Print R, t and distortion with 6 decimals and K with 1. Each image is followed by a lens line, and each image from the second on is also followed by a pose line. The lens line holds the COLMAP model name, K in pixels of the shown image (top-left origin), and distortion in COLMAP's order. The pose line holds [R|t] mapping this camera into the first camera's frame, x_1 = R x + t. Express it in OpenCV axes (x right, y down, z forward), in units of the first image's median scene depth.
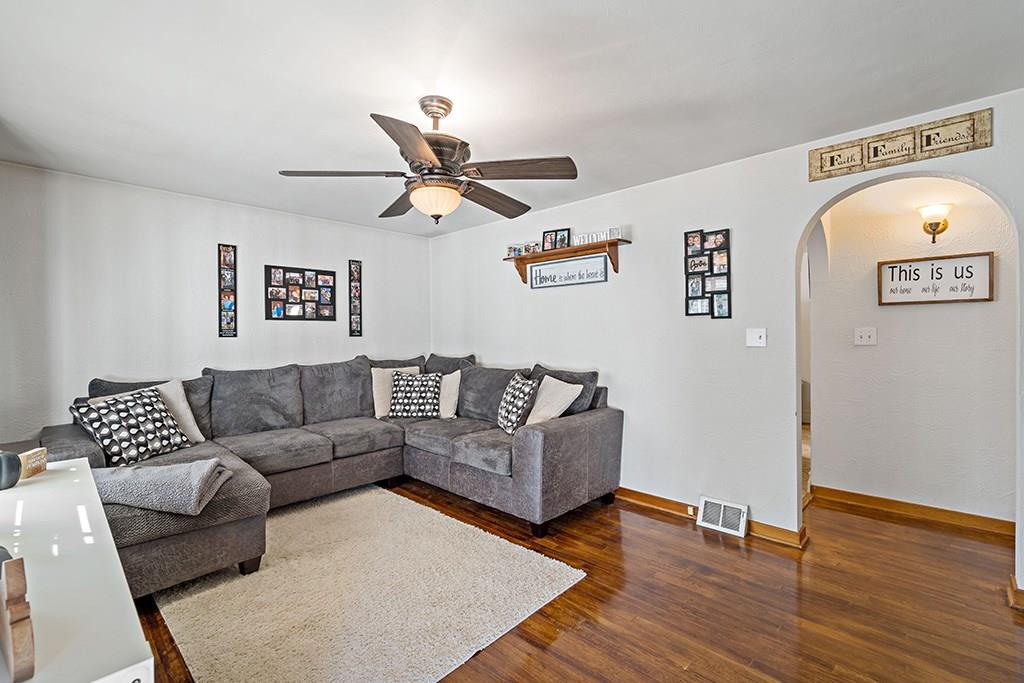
lens RADIAL K [[455.8, 0, 512.0], [0, 455.8, 341.5], [0, 0, 1]] dist [-0.013087, 0.000579]
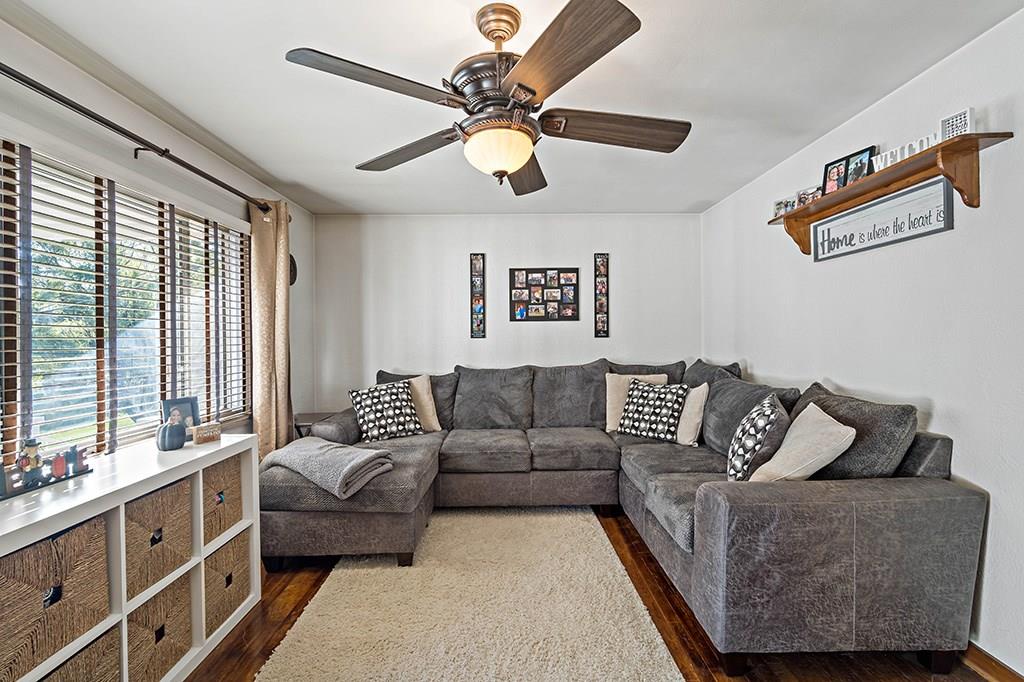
lens RADIAL K [[453.9, 0, 514.9], [0, 453.9, 345.0], [0, 0, 1]] dist [-0.011196, 0.000629]
pose [[0.701327, 0.012696, -0.712726, 0.212378], [-0.007355, 0.999917, 0.010575, -0.004844], [0.712801, -0.002174, 0.701363, 0.289342]]
